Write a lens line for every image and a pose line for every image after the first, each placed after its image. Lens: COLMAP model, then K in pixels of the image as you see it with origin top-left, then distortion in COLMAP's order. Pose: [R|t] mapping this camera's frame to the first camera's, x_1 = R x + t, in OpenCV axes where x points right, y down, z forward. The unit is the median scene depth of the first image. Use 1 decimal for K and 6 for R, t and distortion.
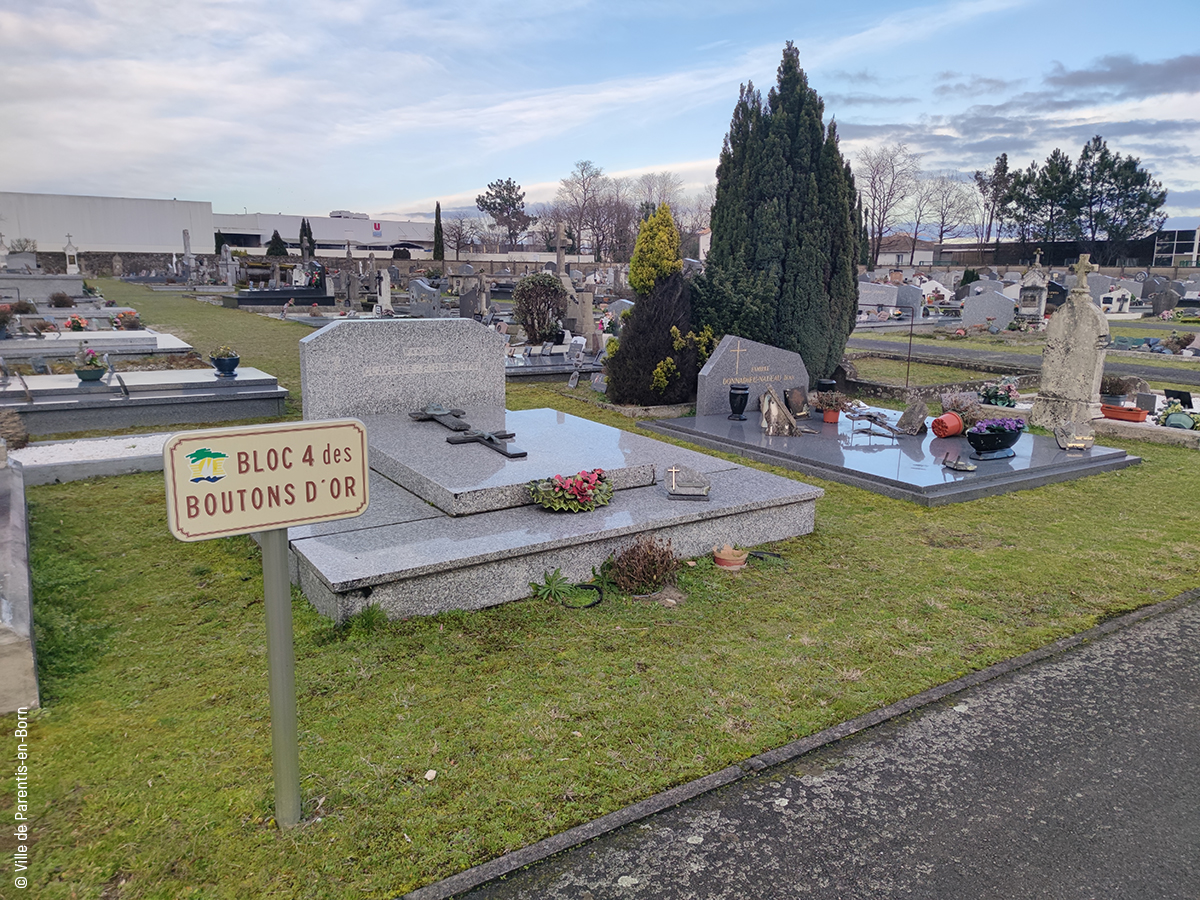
lens RADIAL K [[869.1, 0, 600.0], [0, 869.1, 450.0], [0, 0, 1]] dist [0.070907, -0.055870]
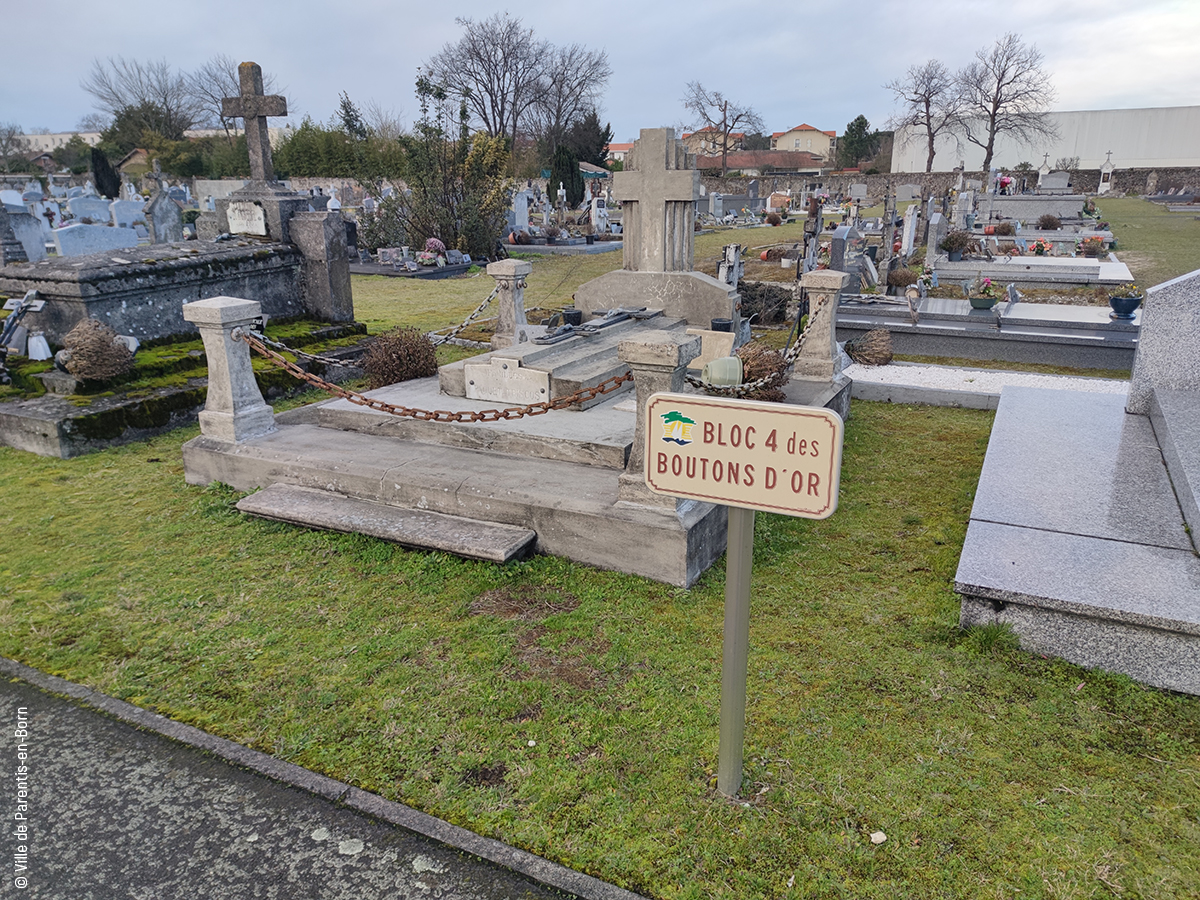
lens RADIAL K [[869.1, 0, 600.0], [0, 869.1, 450.0], [0, 0, 1]] dist [0.070907, -0.055870]
pose [[0.514018, 0.240175, -0.823469, 0.199488], [-0.167611, 0.969618, 0.178177, -0.070163], [0.841244, 0.046436, 0.538657, 0.213203]]
